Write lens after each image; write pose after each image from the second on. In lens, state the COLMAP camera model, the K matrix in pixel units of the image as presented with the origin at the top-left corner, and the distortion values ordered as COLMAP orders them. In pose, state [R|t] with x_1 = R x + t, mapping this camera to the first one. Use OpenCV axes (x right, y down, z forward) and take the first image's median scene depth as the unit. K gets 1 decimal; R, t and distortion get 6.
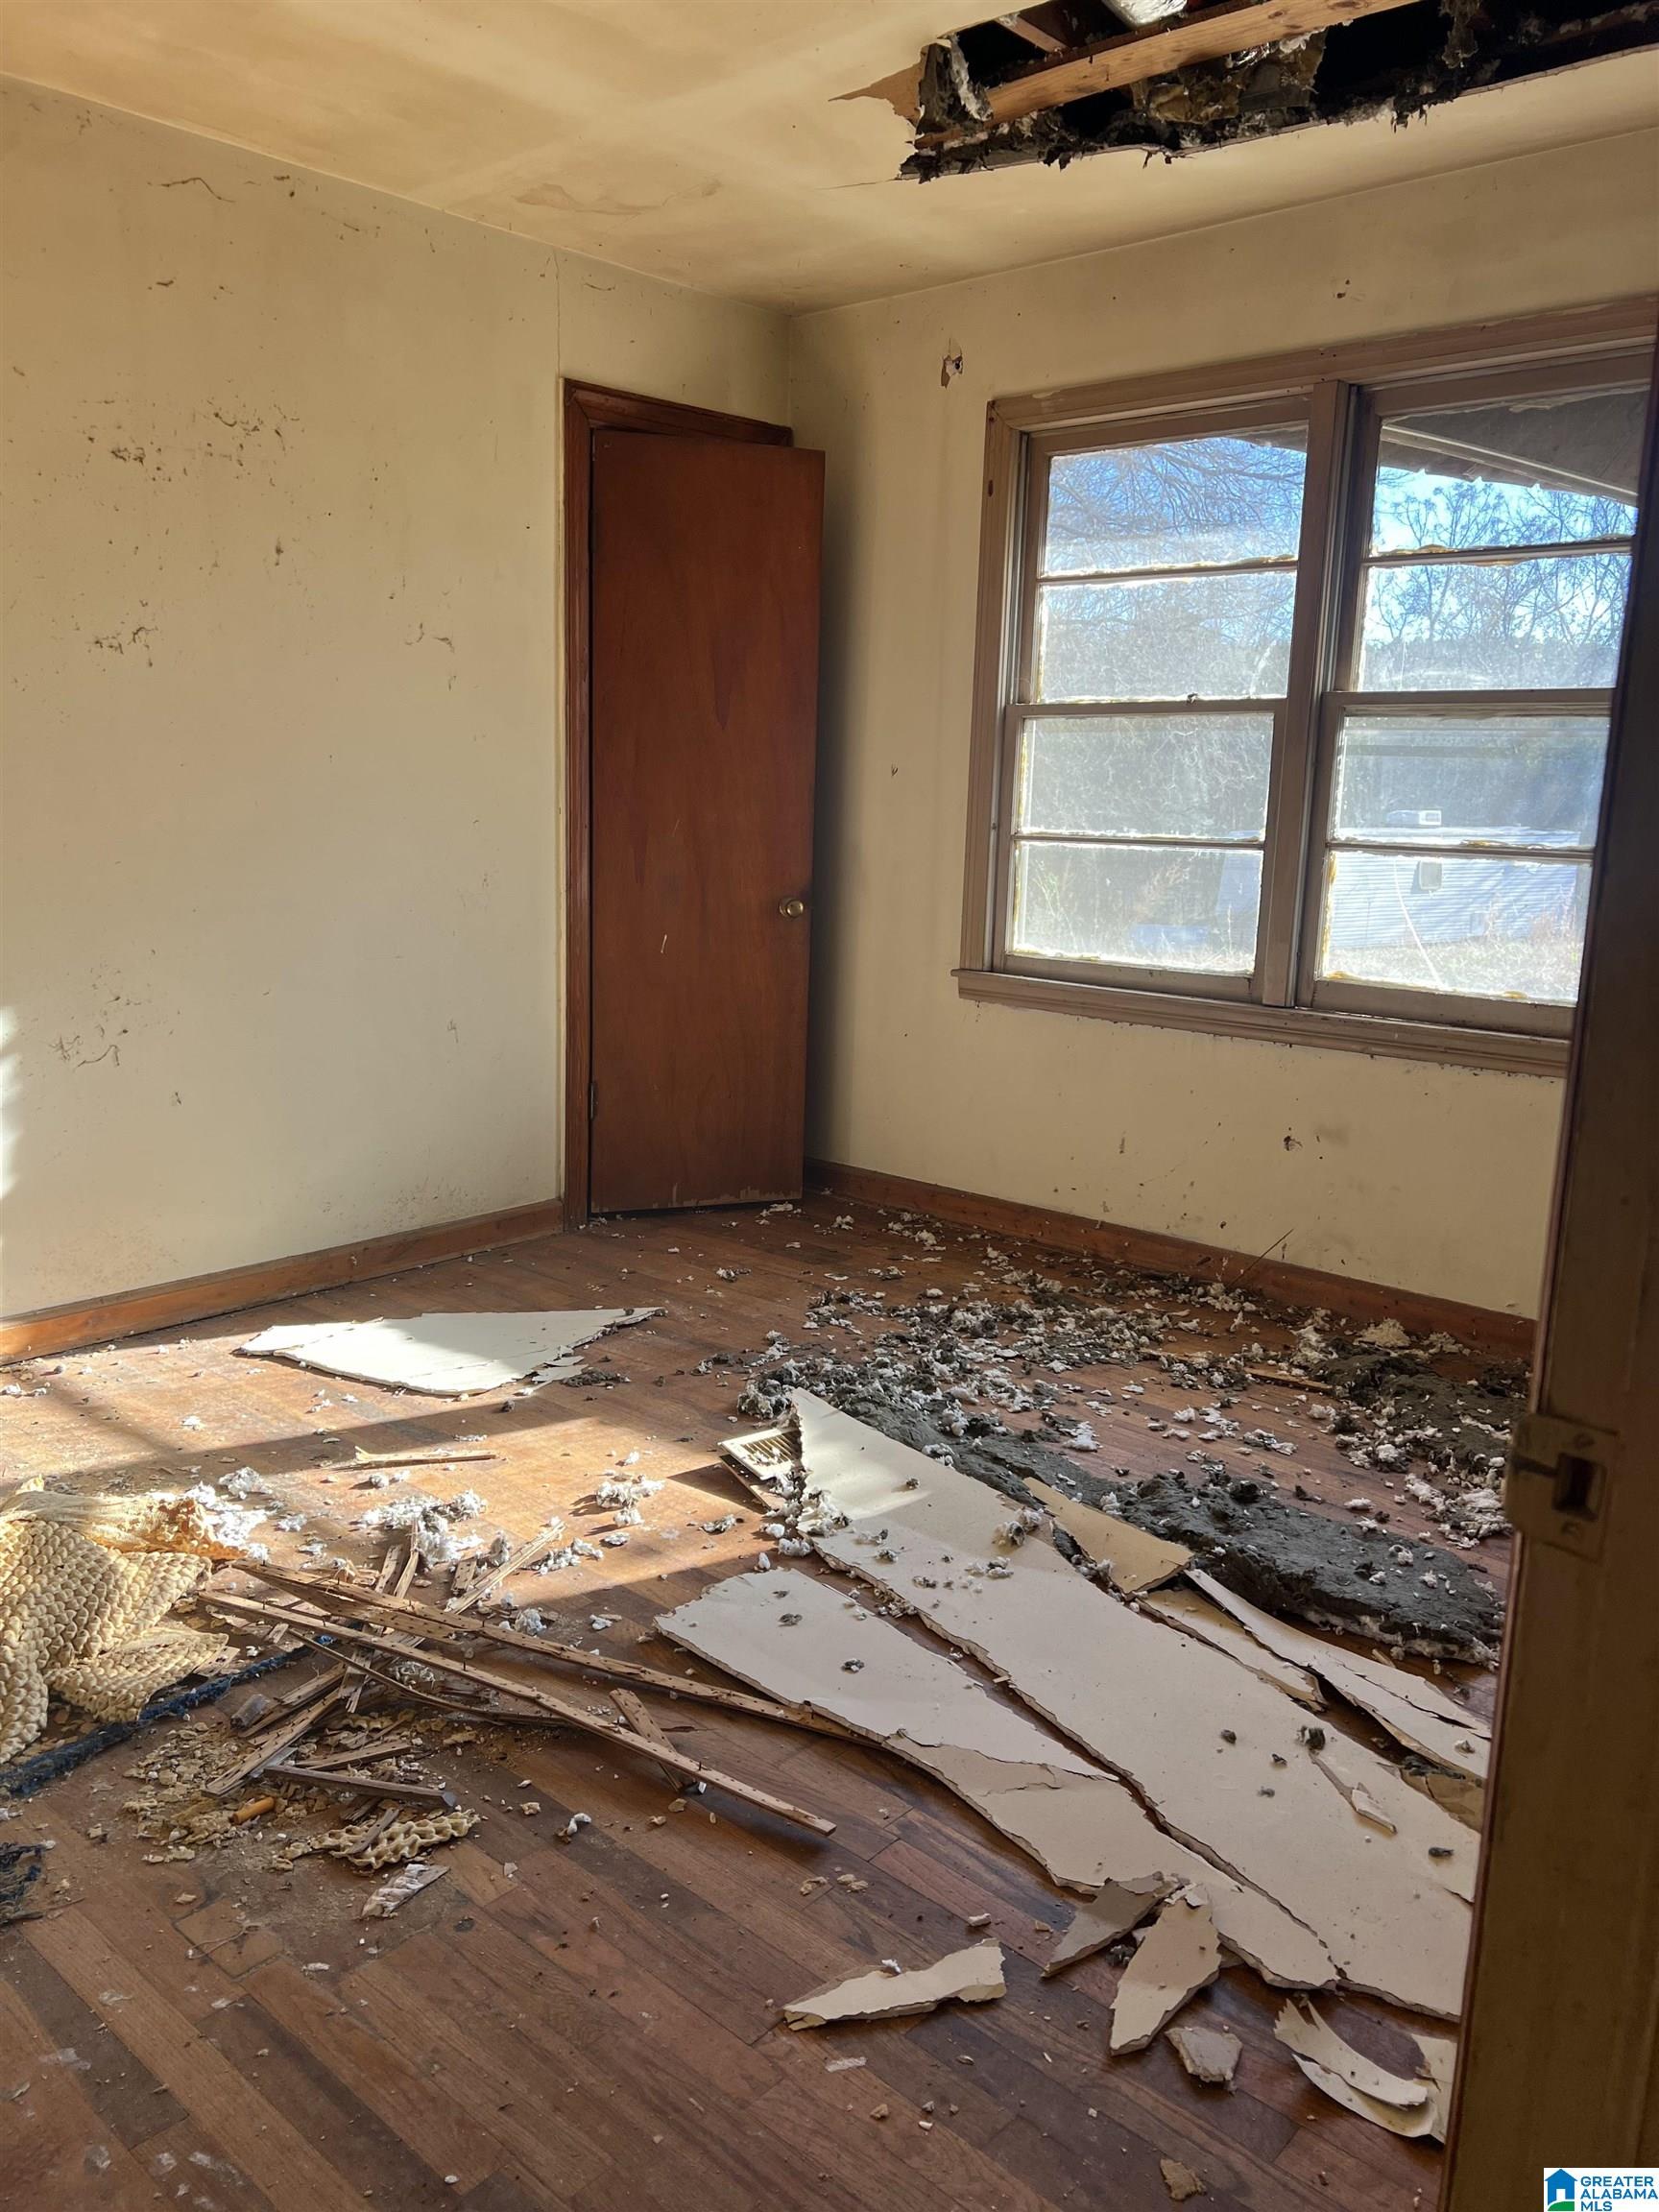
lens RADIAL K [[1686.4, 0, 826.6], [0, 1686.4, 1098.7], [0, 0, 1]] dist [0.059190, -0.045878]
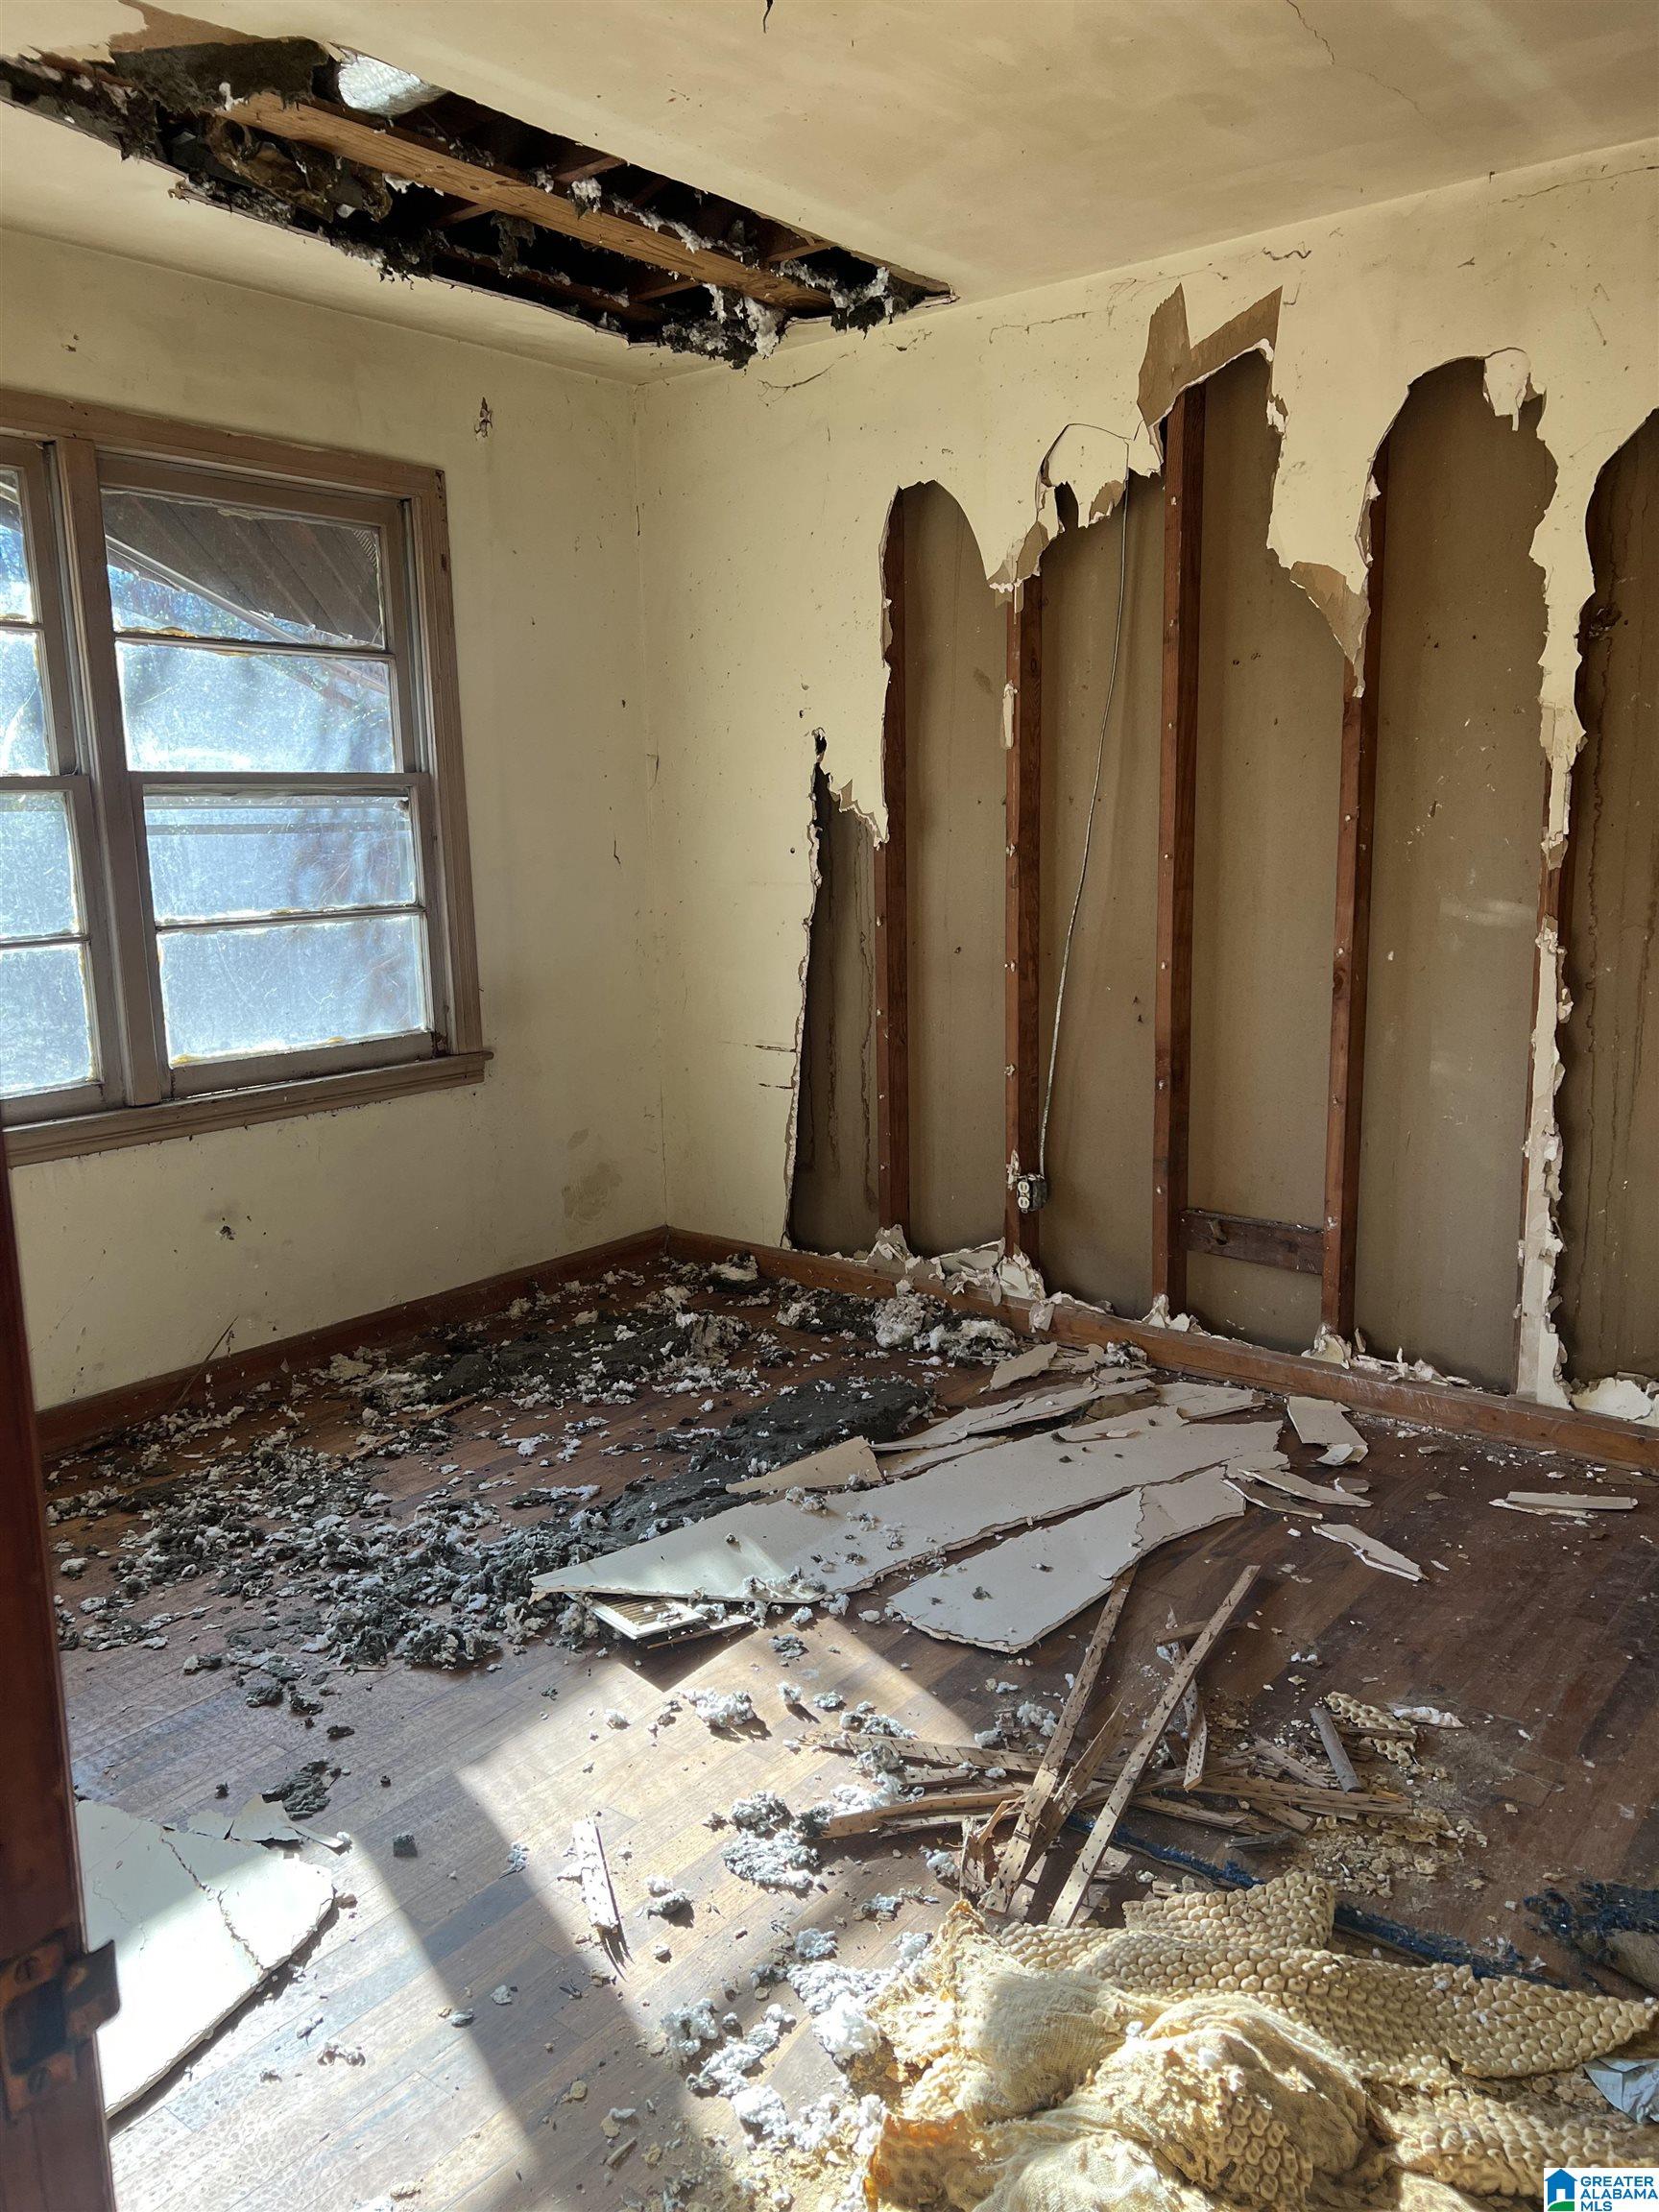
lens RADIAL K [[1686.4, 0, 826.4], [0, 1686.4, 1113.4], [0, 0, 1]] dist [0.059190, -0.045878]
pose [[-0.060382, -0.208255, 0.976209, -0.895300], [0.208942, 0.953690, 0.216374, -0.233245], [-0.976062, 0.217036, -0.014073, 0.867674]]
